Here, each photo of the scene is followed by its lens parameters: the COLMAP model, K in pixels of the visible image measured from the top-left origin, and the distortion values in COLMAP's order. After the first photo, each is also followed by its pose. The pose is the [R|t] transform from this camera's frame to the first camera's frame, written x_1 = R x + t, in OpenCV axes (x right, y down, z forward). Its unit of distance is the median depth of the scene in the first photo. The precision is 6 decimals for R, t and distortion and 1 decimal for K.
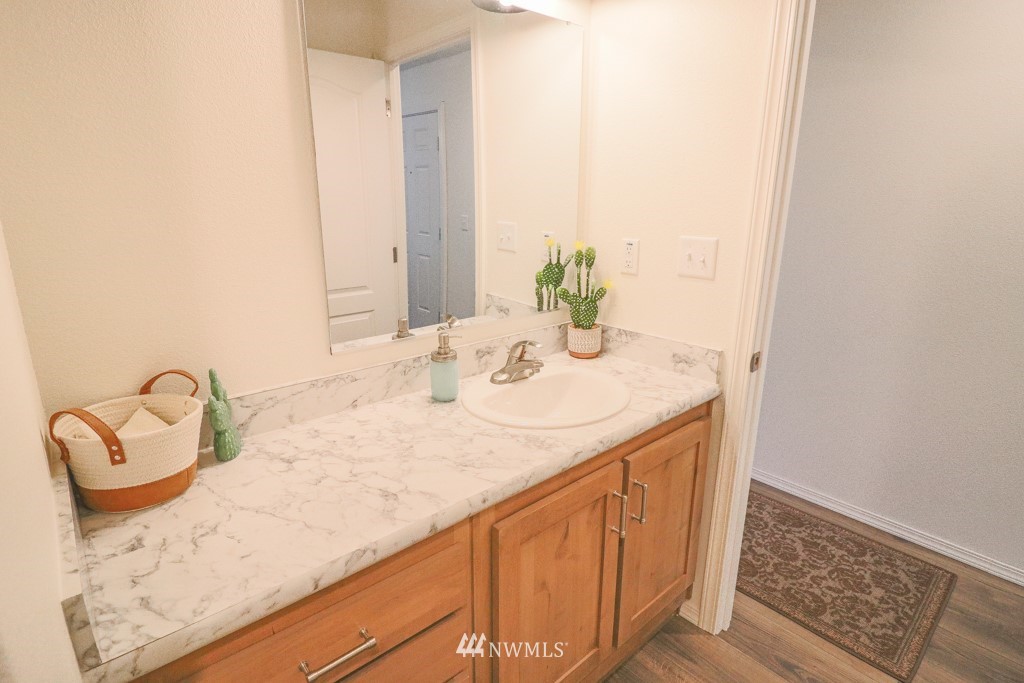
lens RADIAL K [[529.0, 0, 510.6], [0, 529.0, 331.3], [0, 0, 1]] dist [0.003702, -0.014739]
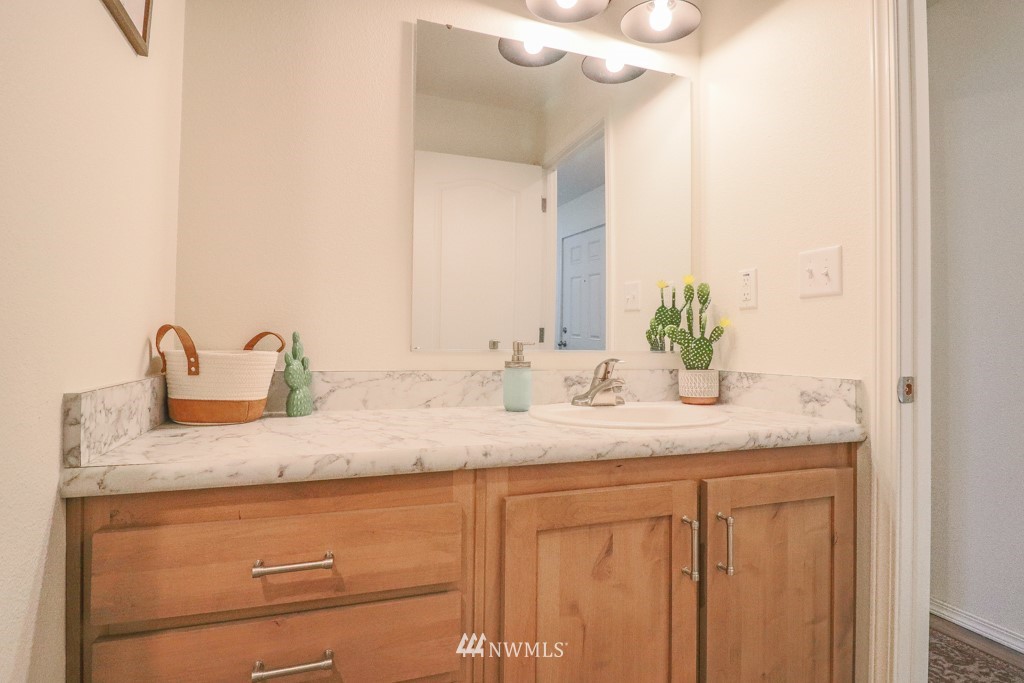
lens RADIAL K [[529.0, 0, 510.6], [0, 529.0, 331.3], [0, 0, 1]] dist [0.003702, -0.014739]
pose [[0.927073, -0.002158, -0.374875, 0.214367], [-0.101587, 0.961122, -0.256759, 0.223757], [0.360854, 0.276117, 0.890811, 0.093845]]
